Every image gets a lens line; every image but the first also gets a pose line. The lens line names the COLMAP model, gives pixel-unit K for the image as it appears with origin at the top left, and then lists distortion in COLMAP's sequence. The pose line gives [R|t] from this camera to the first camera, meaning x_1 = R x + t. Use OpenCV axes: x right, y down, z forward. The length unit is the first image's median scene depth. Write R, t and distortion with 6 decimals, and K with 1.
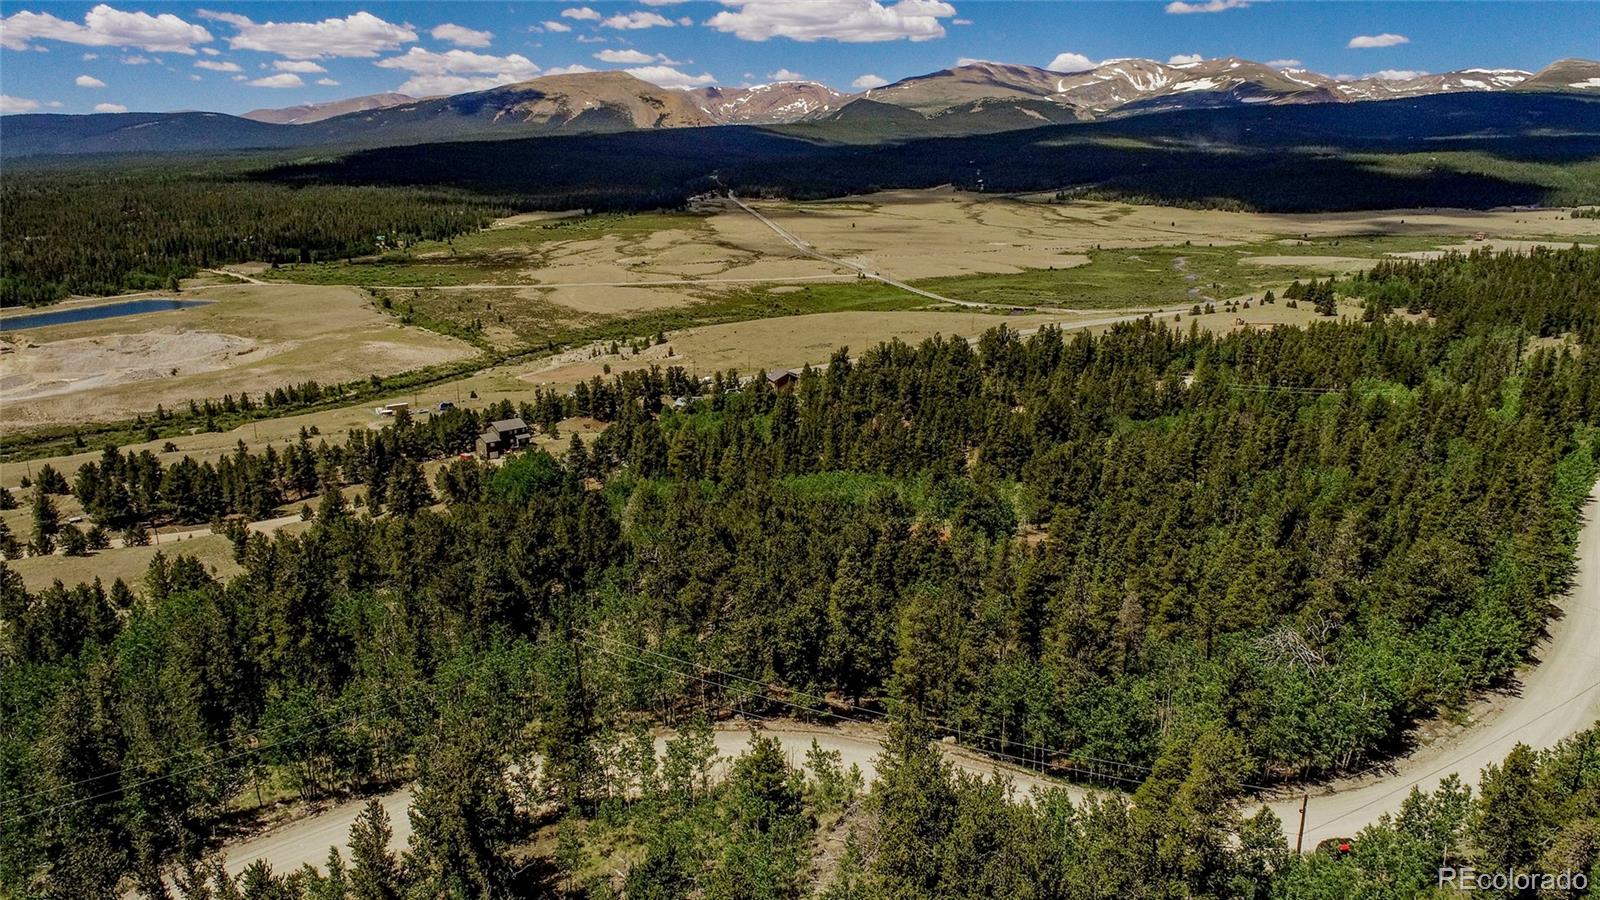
lens RADIAL K [[1128.8, 0, 800.3], [0, 1128.8, 455.7], [0, 0, 1]] dist [-0.012526, 0.002194]
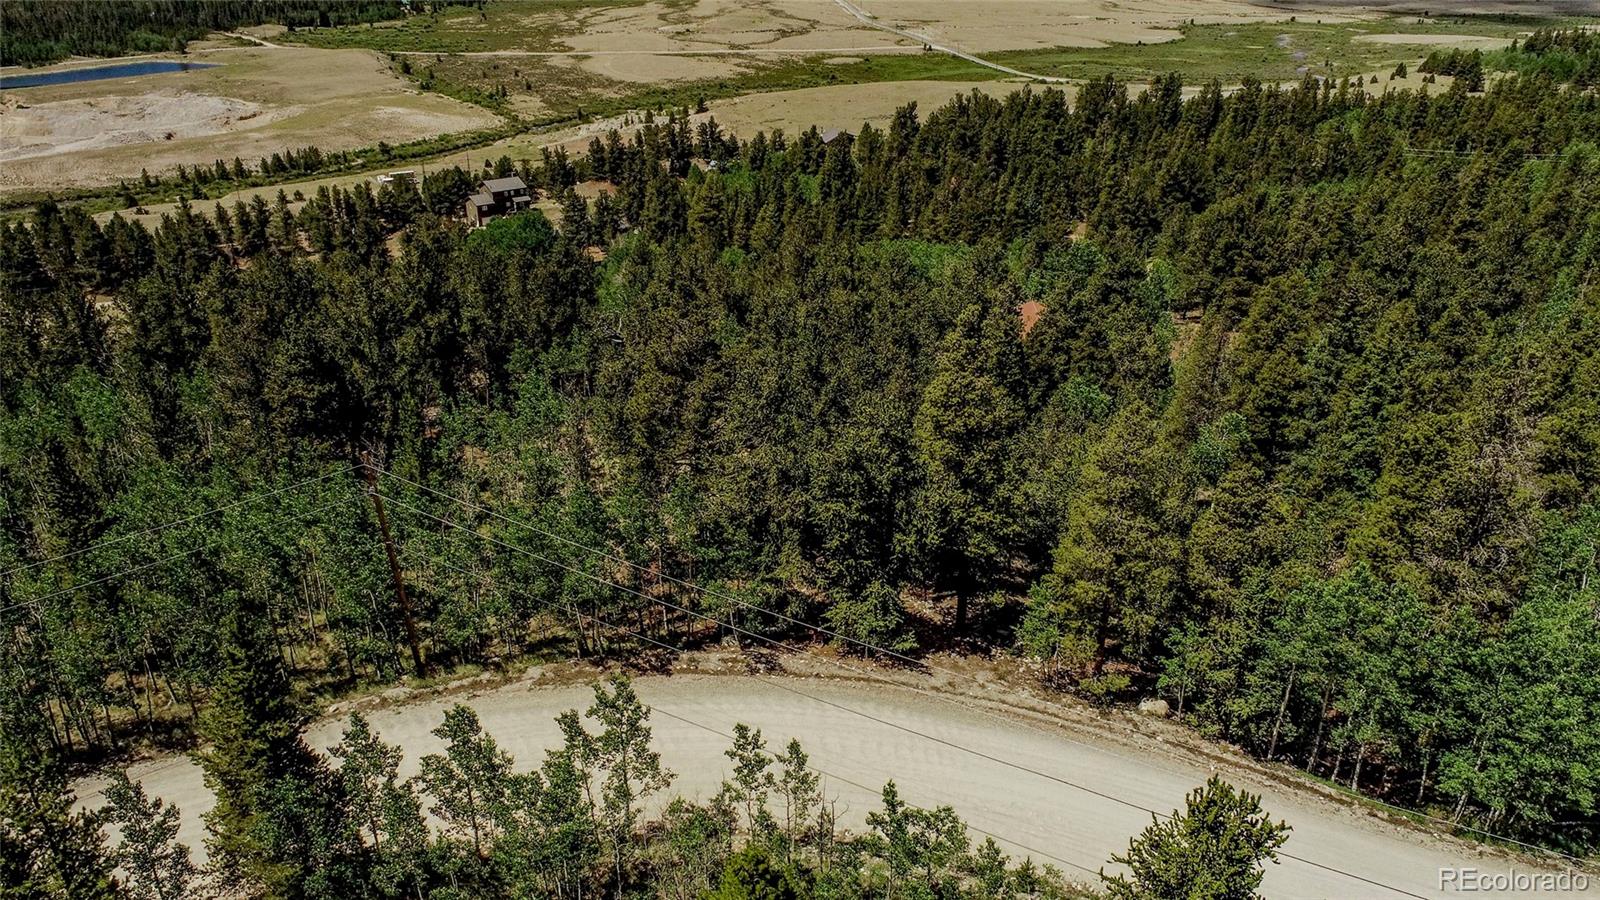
lens RADIAL K [[1128.8, 0, 800.6], [0, 1128.8, 453.1], [0, 0, 1]] dist [-0.012526, 0.002194]
pose [[0.998727, 0.029172, -0.041148, -0.001335], [-0.021635, 0.984688, 0.172977, 0.018078], [0.045564, -0.171867, 0.984066, 0.154923]]
